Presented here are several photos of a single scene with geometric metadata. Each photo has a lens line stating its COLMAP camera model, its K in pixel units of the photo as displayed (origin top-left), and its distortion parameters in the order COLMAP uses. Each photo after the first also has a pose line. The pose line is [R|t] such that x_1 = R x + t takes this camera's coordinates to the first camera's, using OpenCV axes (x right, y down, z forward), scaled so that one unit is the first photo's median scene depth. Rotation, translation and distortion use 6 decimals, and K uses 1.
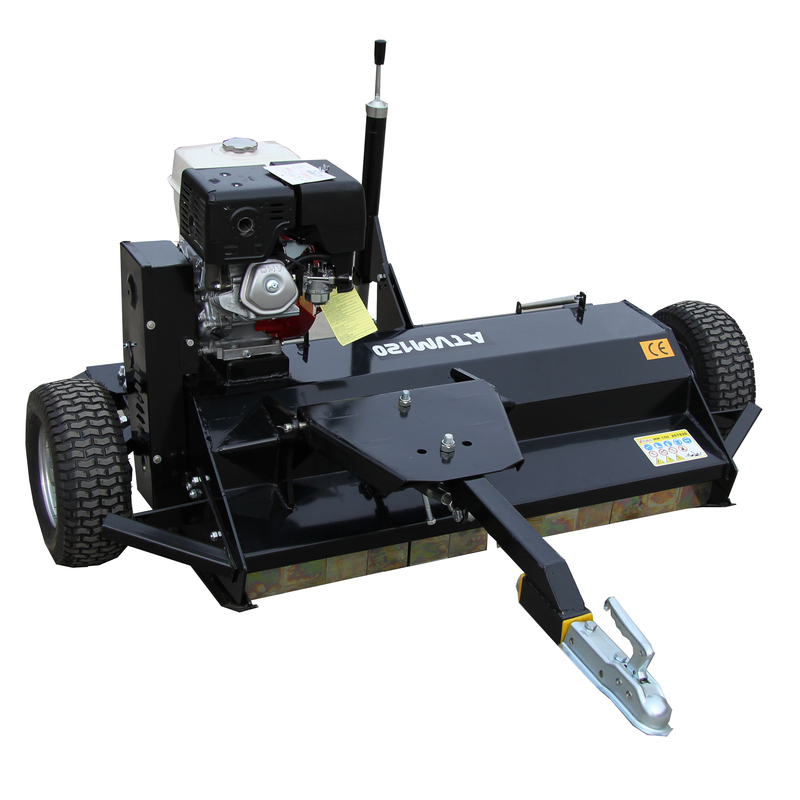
lens RADIAL K [[1404.6, 0, 402.2], [0, 1404.6, 398.1], [0, 0, 1]] dist [-0.040342, 0.000000]
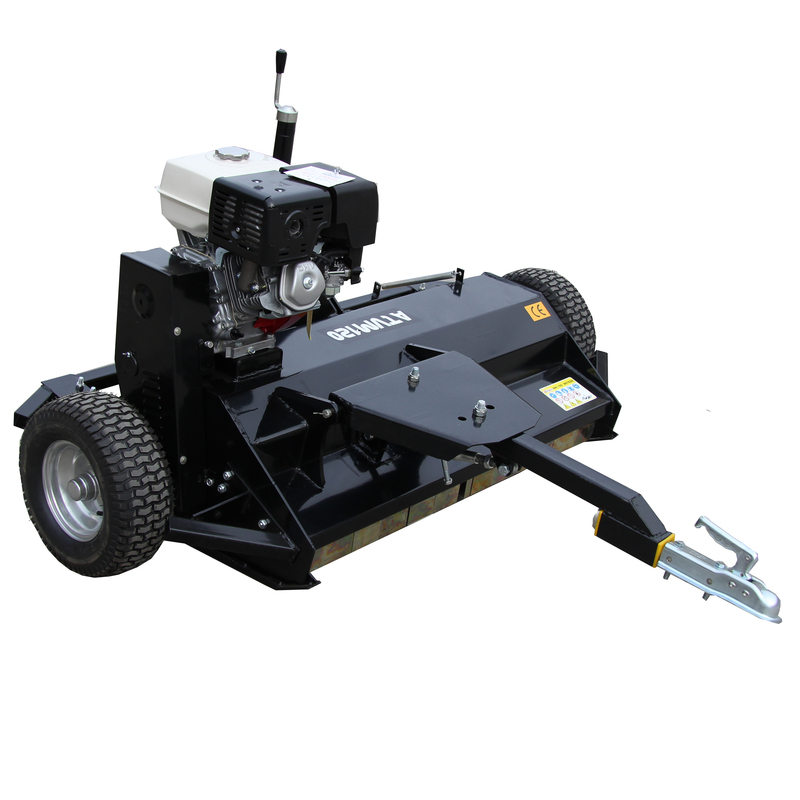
lens RADIAL K [[1284.4, 0, 376.5], [0, 1284.4, 378.5], [0, 0, 1]] dist [-0.021503, 0.000000]
pose [[0.929613, -0.111645, 0.351221, -0.372858], [0.109342, 0.993652, 0.026452, -0.026012], [-0.351944, 0.013813, 0.935919, 0.062523]]
